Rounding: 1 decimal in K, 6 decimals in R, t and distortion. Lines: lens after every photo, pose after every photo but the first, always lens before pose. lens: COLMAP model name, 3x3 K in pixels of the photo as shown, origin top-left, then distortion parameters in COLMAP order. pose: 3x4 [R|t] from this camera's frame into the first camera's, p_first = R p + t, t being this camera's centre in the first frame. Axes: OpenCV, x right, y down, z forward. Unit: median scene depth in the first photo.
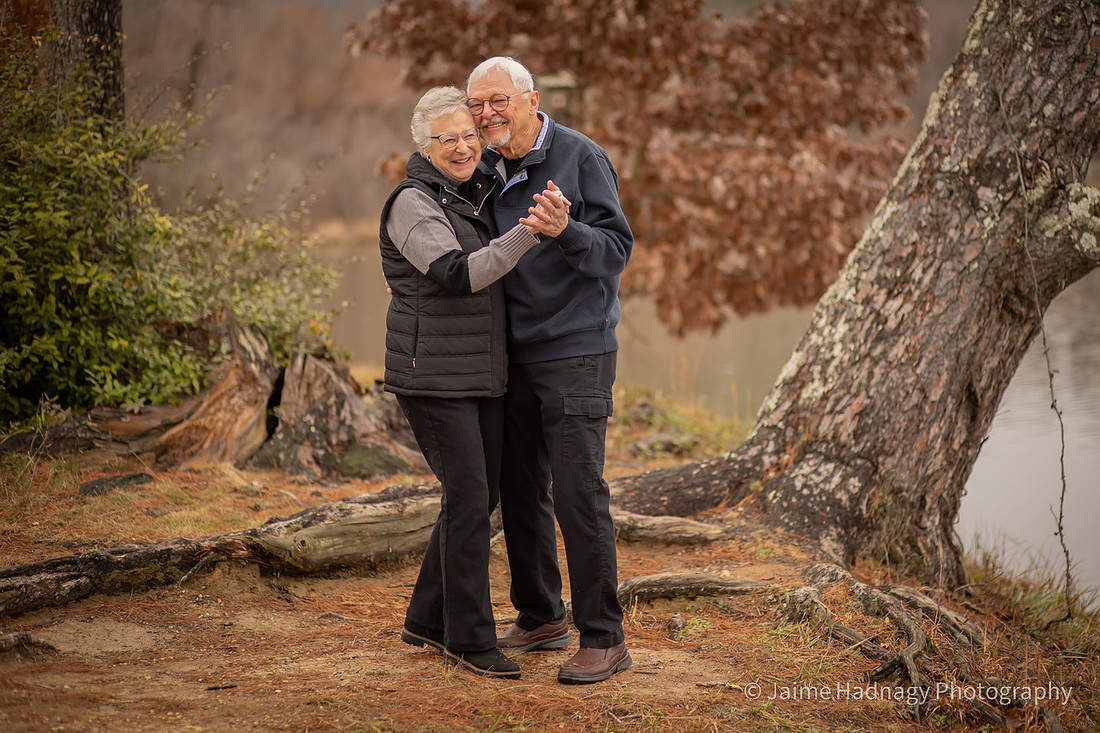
lens RADIAL K [[2741.9, 0, 554.0], [0, 2741.9, 361.3], [0, 0, 1]] dist [0.004930, 0.000000]
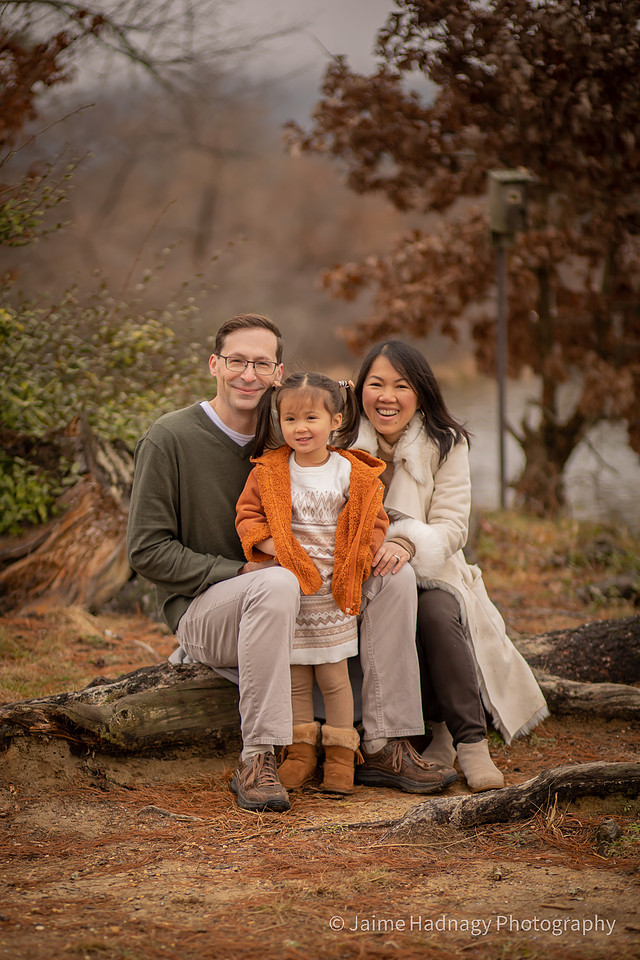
lens RADIAL K [[2563.3, 0, 319.2], [0, 2563.3, 481.7], [0, 0, 1]] dist [-0.025434, 0.000000]
pose [[0.995367, 0.006597, -0.095917, 0.026026], [-0.007530, 0.999928, -0.009373, 0.006117], [0.095848, 0.010052, 0.995345, 0.239291]]
